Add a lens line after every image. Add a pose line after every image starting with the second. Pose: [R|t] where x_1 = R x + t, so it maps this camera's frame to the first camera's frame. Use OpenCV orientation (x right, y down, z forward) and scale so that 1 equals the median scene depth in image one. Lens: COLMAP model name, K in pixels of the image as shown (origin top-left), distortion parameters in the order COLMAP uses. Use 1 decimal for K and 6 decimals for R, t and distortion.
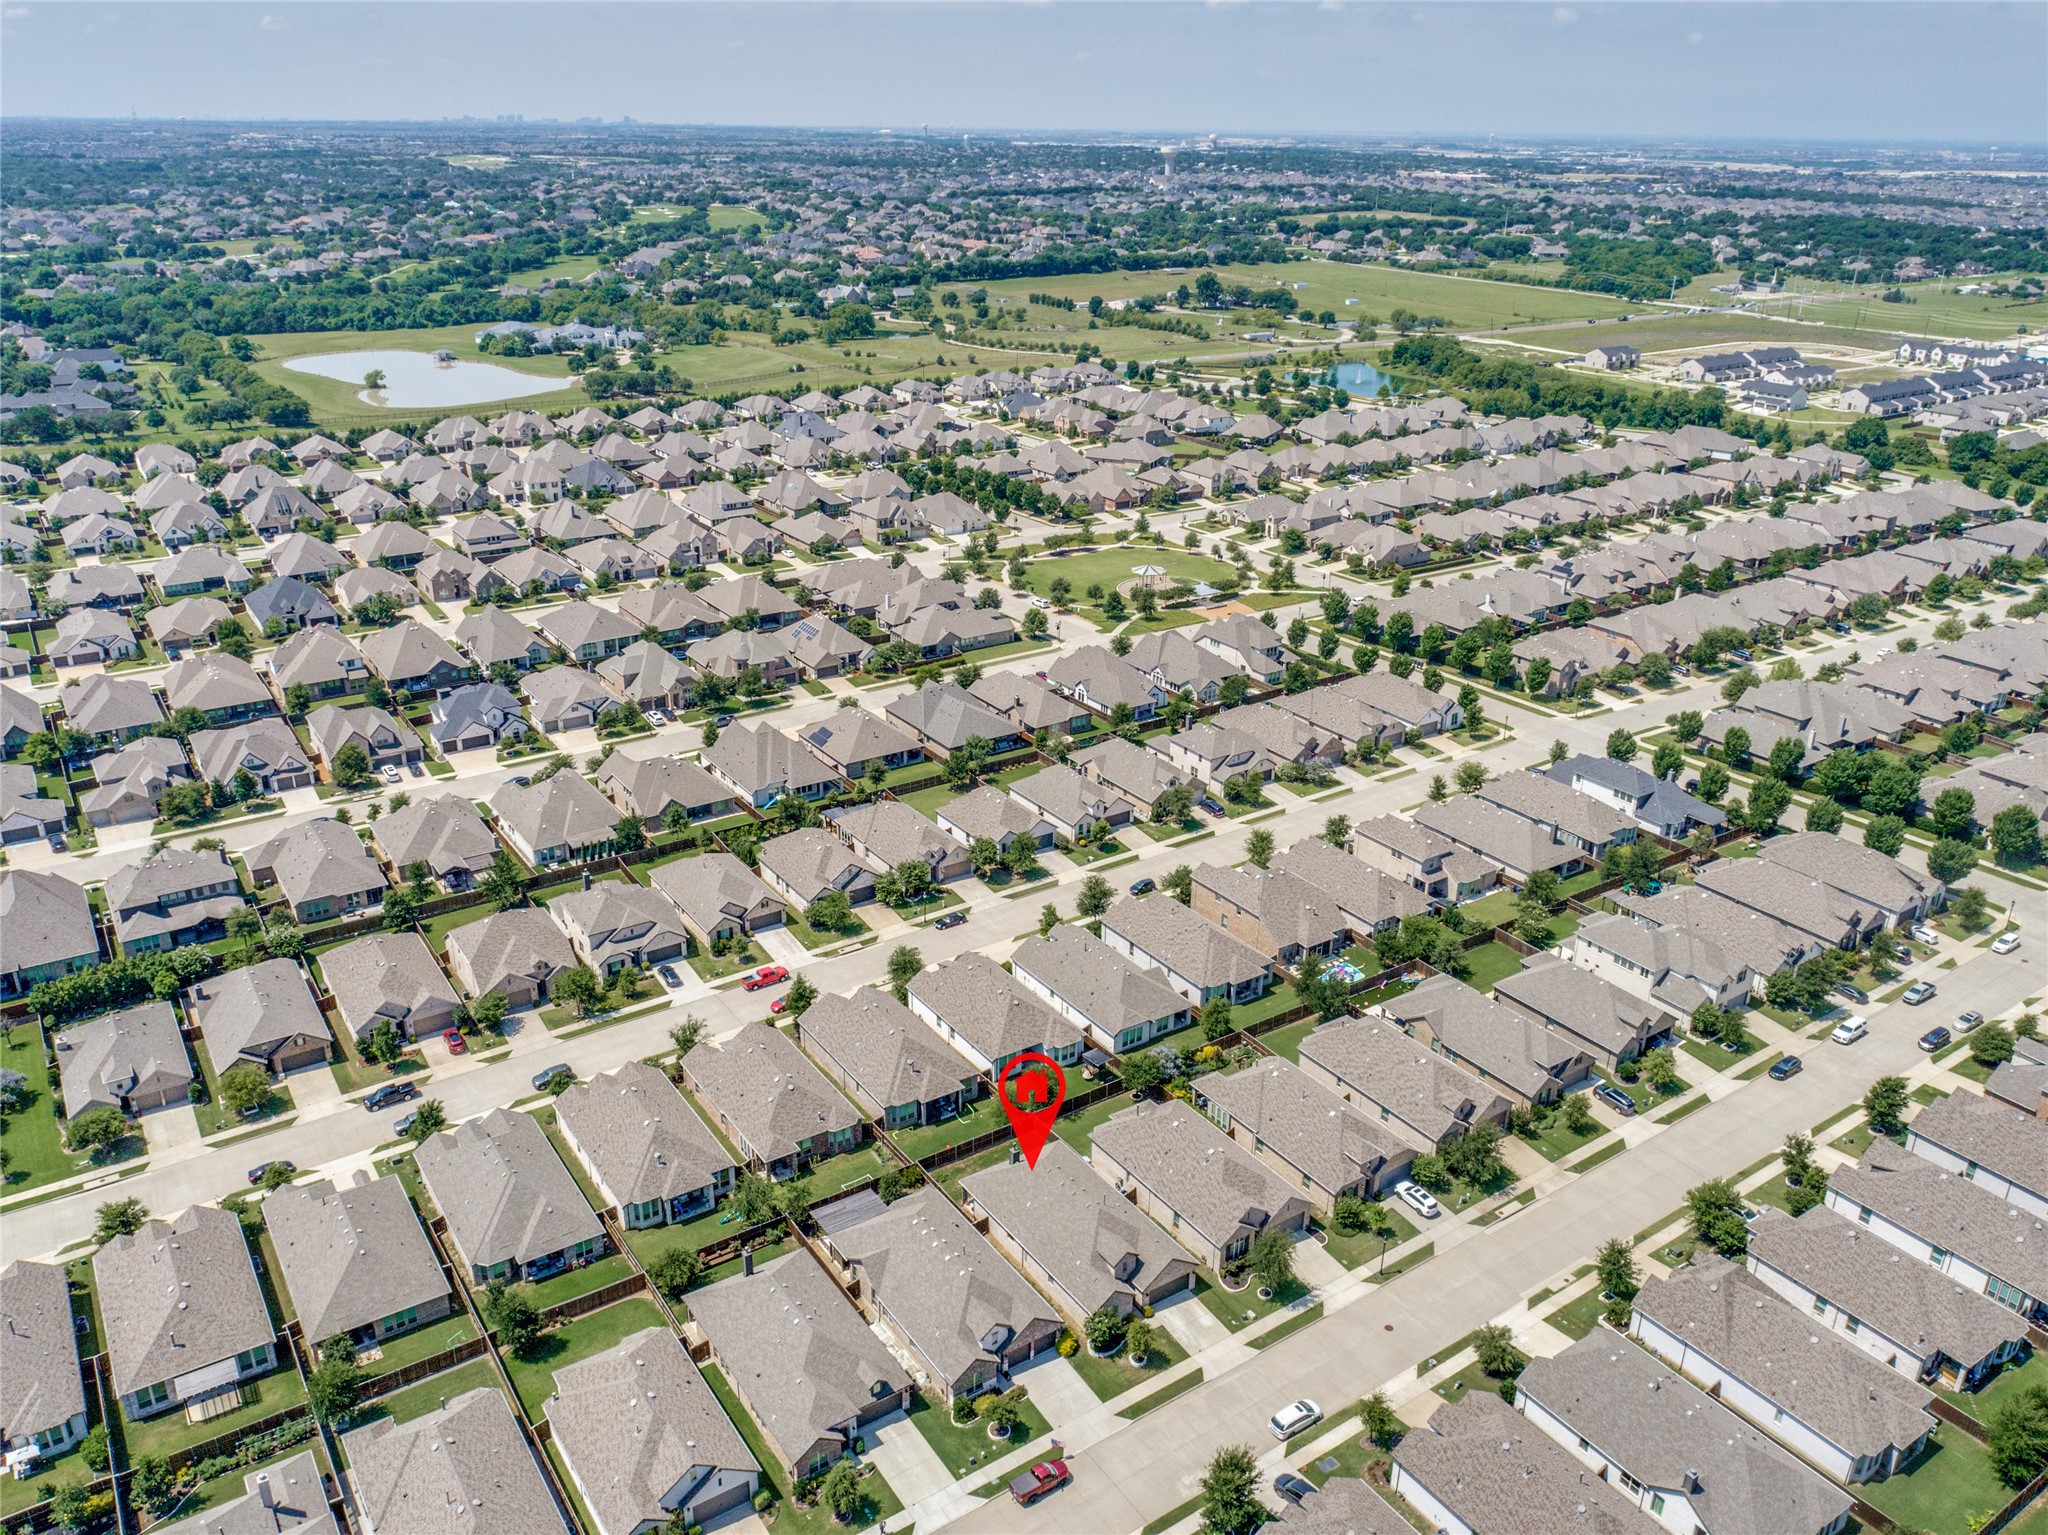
lens RADIAL K [[1551.4, 0, 1024.0], [0, 1551.4, 767.5], [0, 0, 1]] dist [-0.015984, 0.005001]
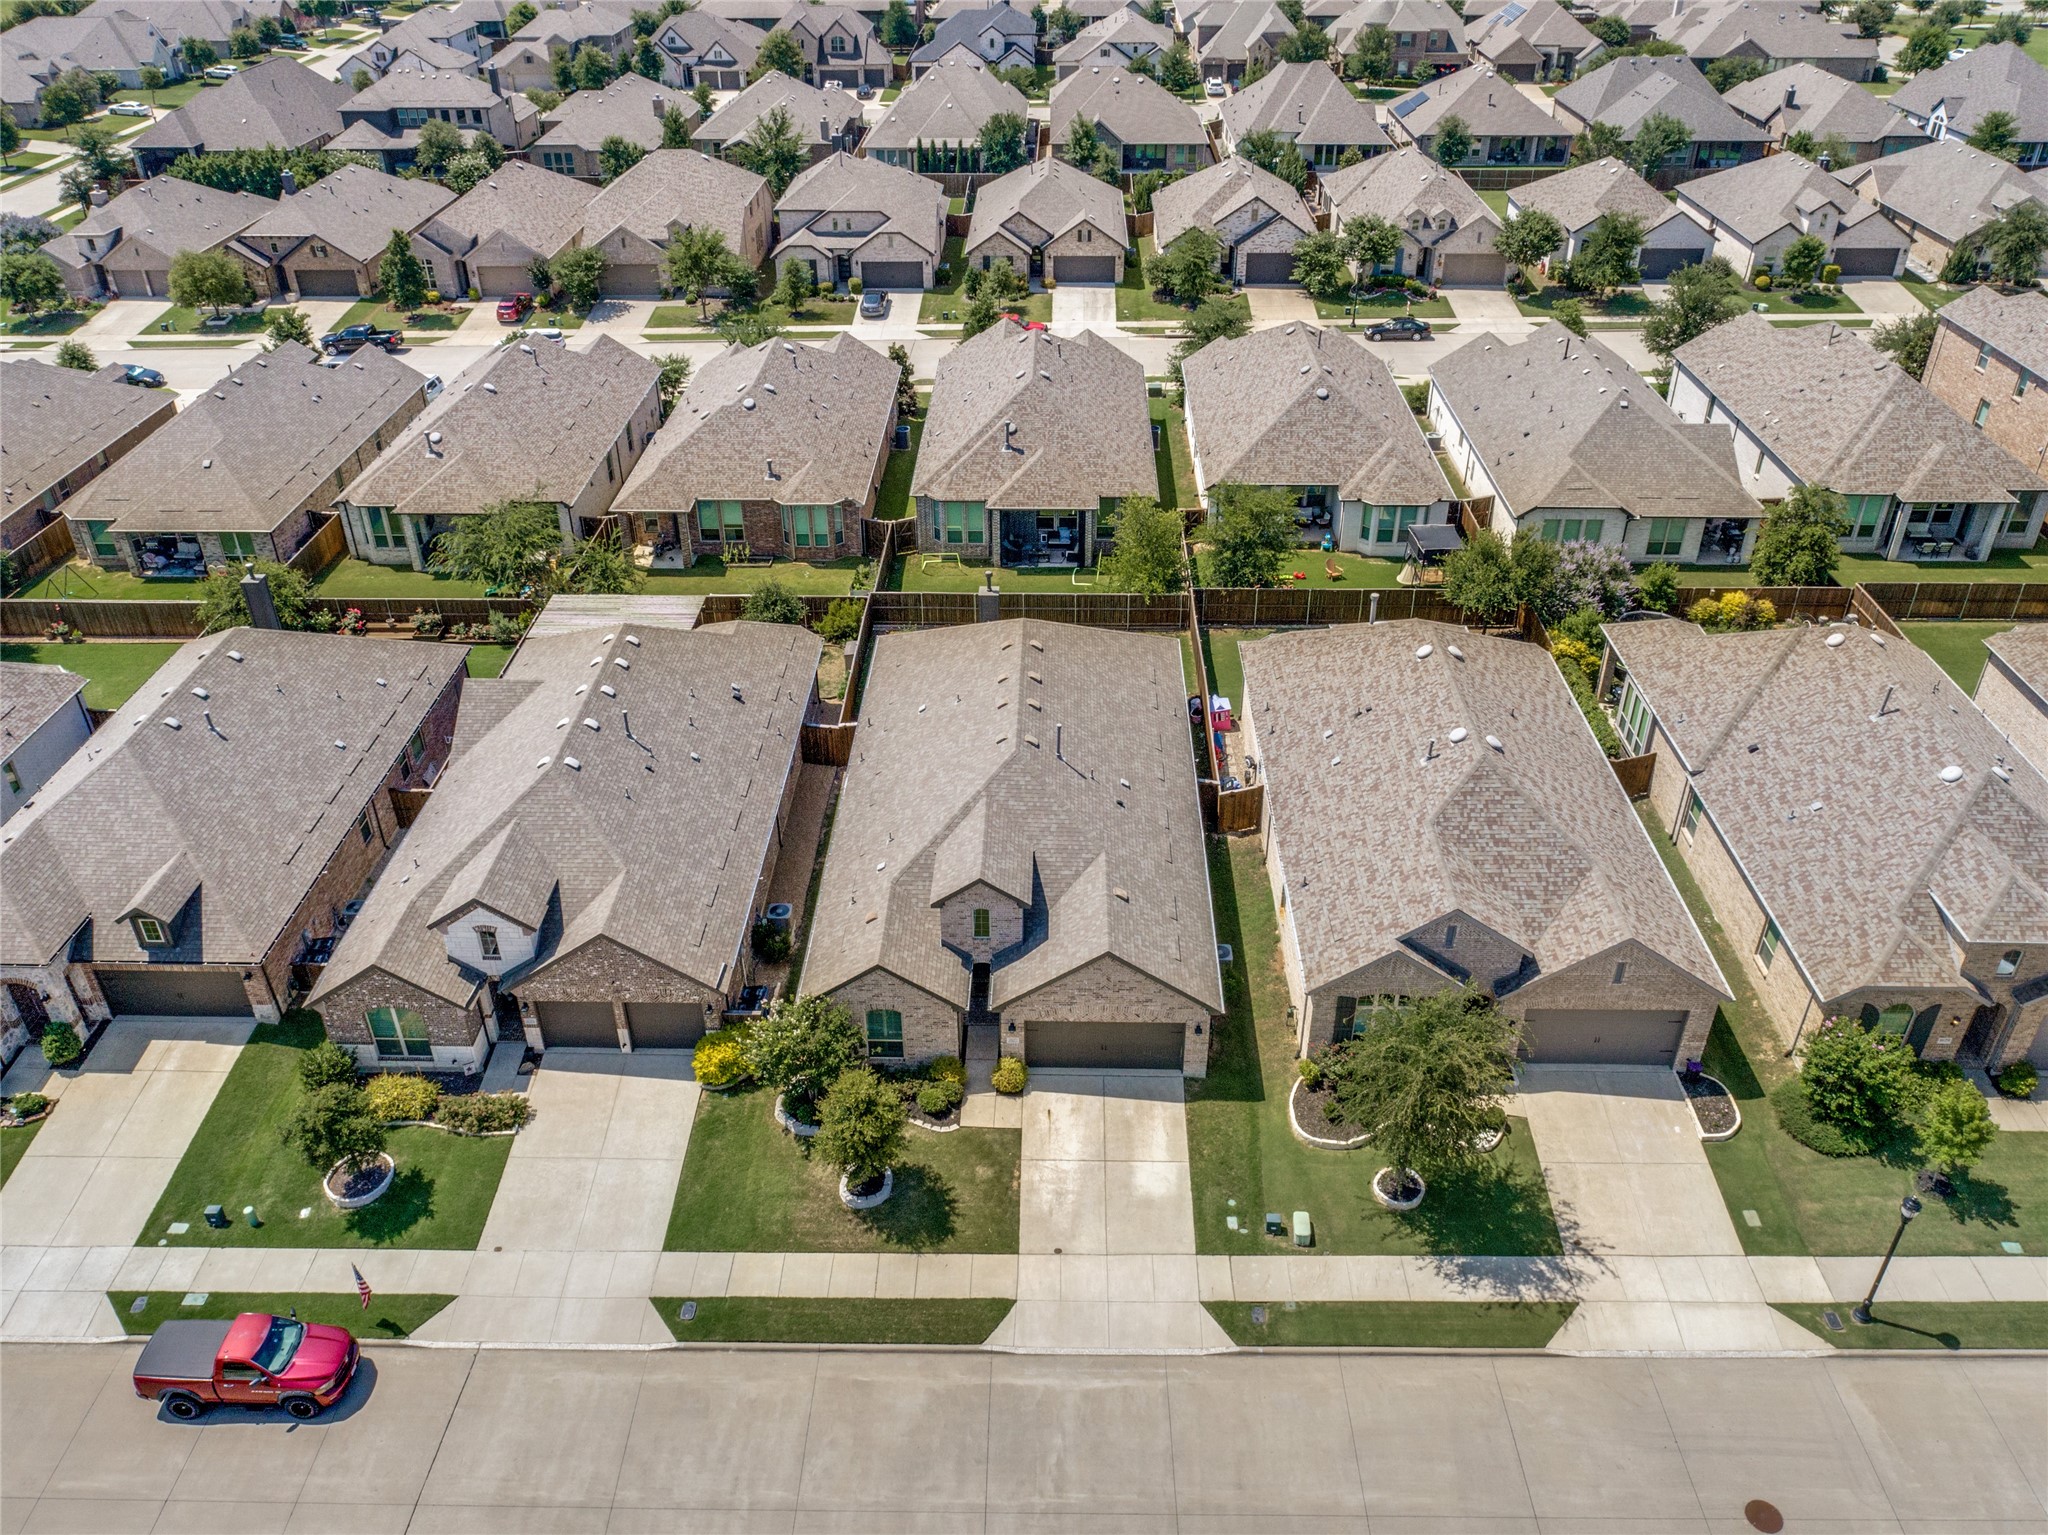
lens RADIAL K [[1551.4, 0, 1024.0], [0, 1551.4, 767.5], [0, 0, 1]] dist [-0.015984, 0.005001]
pose [[0.815589, 0.300940, -0.494216, 0.181143], [-0.207452, 0.949409, 0.235767, 0.171372], [0.540165, -0.089763, 0.836758, 0.593288]]
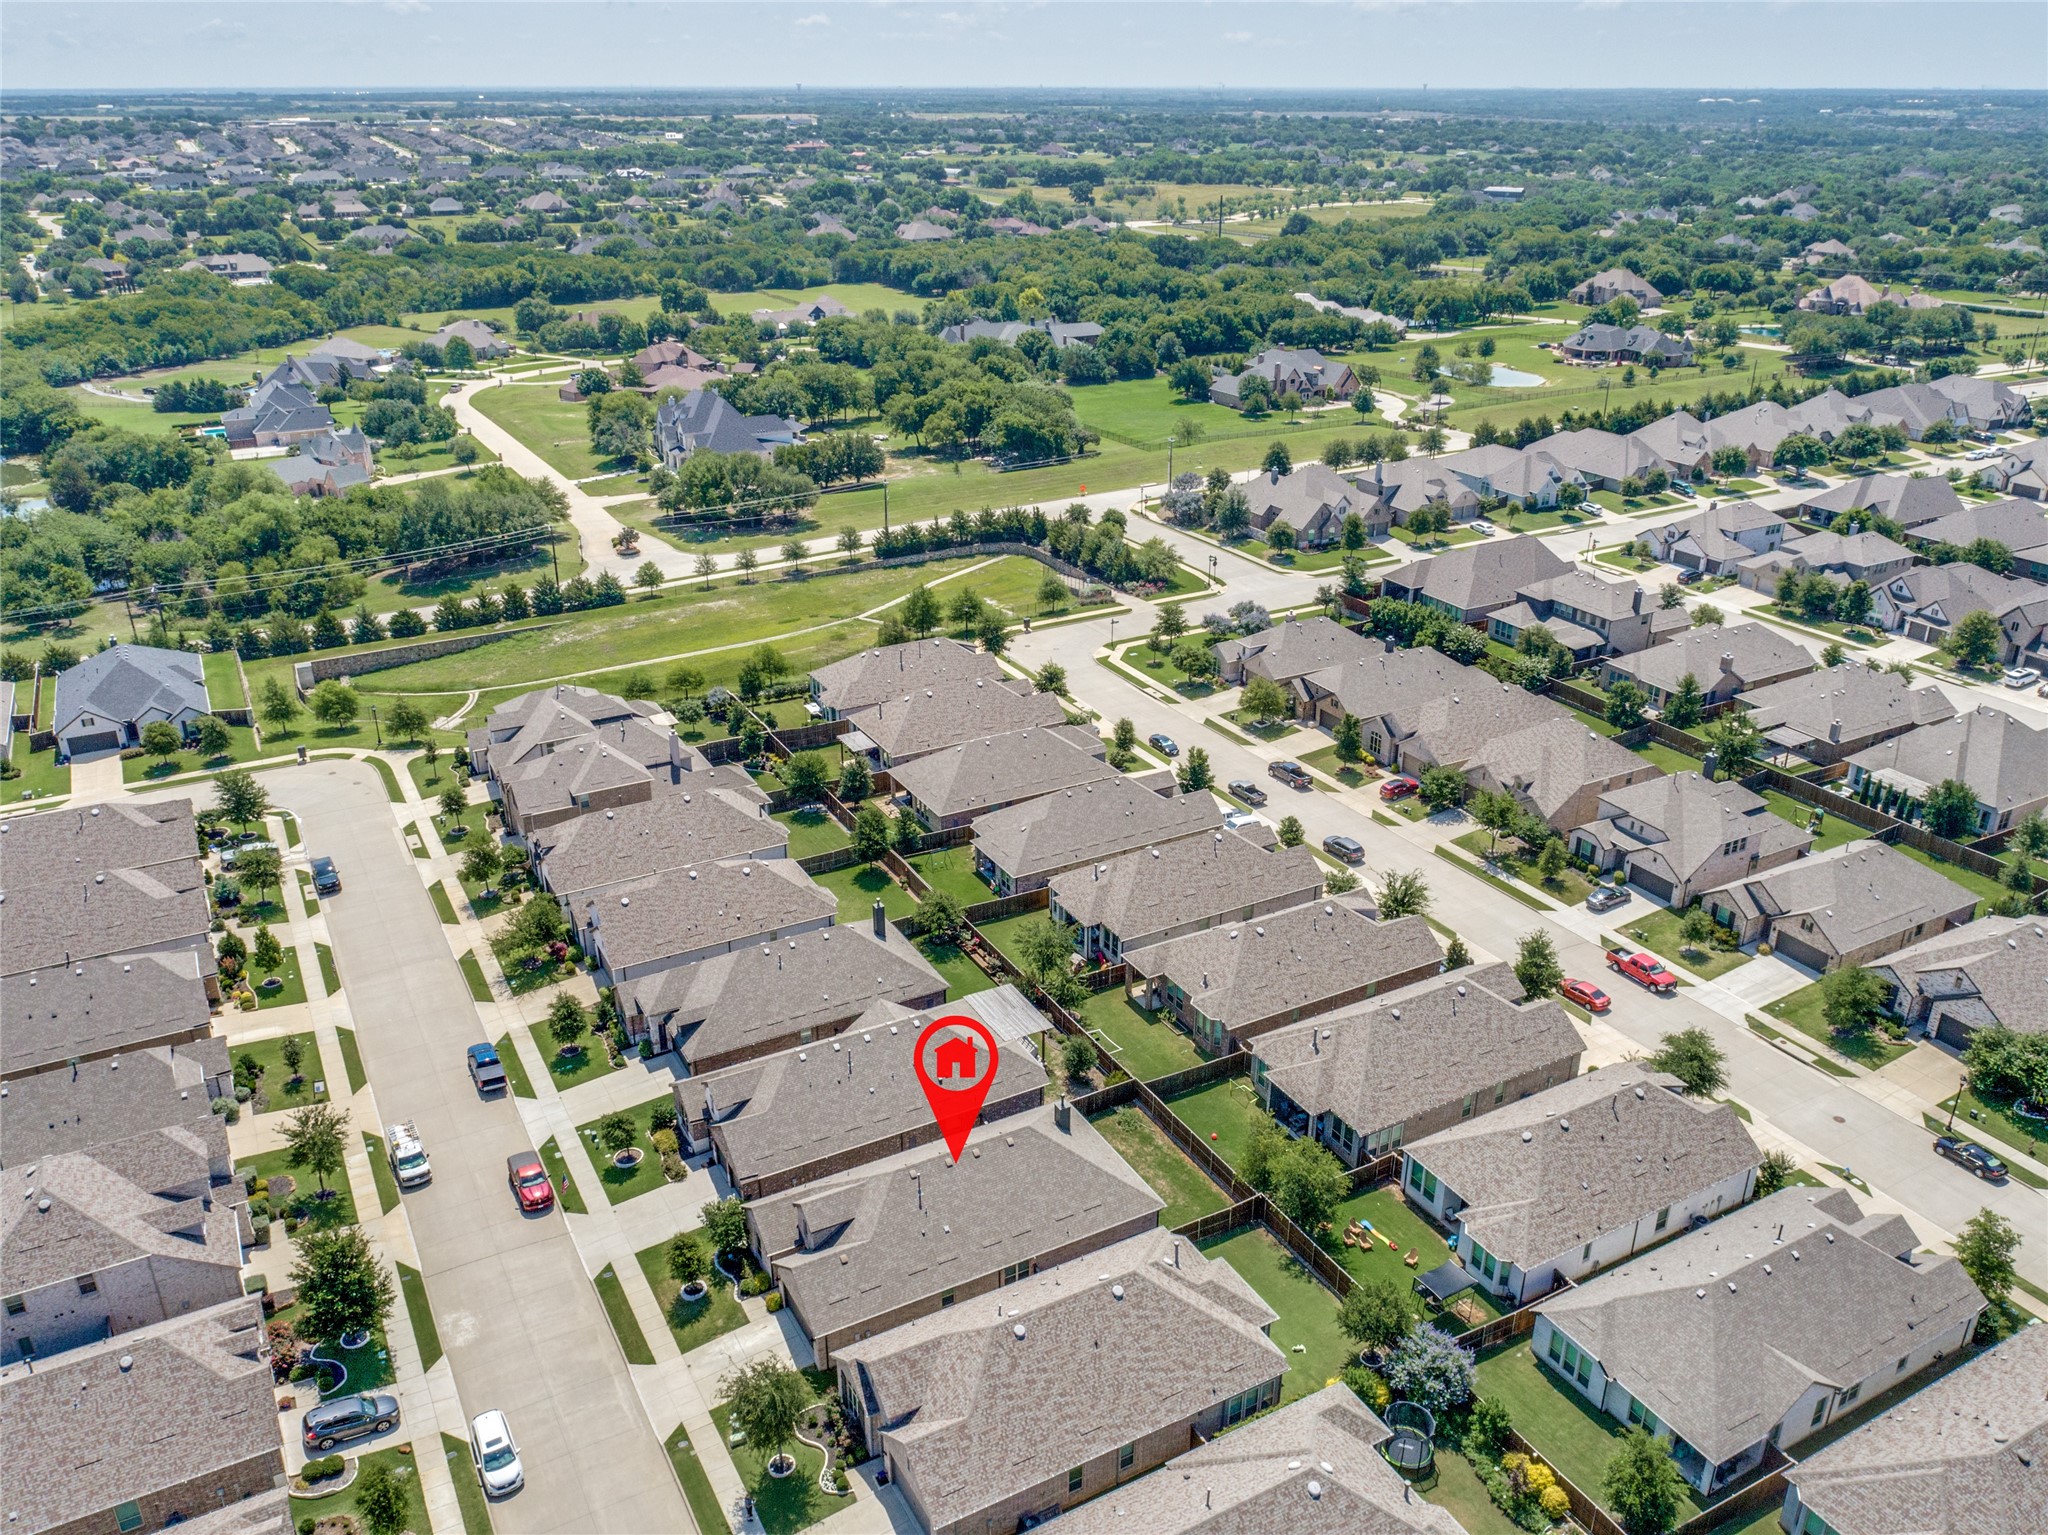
lens RADIAL K [[1551.4, 0, 1024.0], [0, 1551.4, 767.5], [0, 0, 1]] dist [-0.015984, 0.005001]
pose [[-0.091706, 0.391238, -0.915709, 0.457685], [-0.381619, 0.835567, 0.395215, -0.098901], [0.919759, 0.385695, 0.072677, 0.777254]]
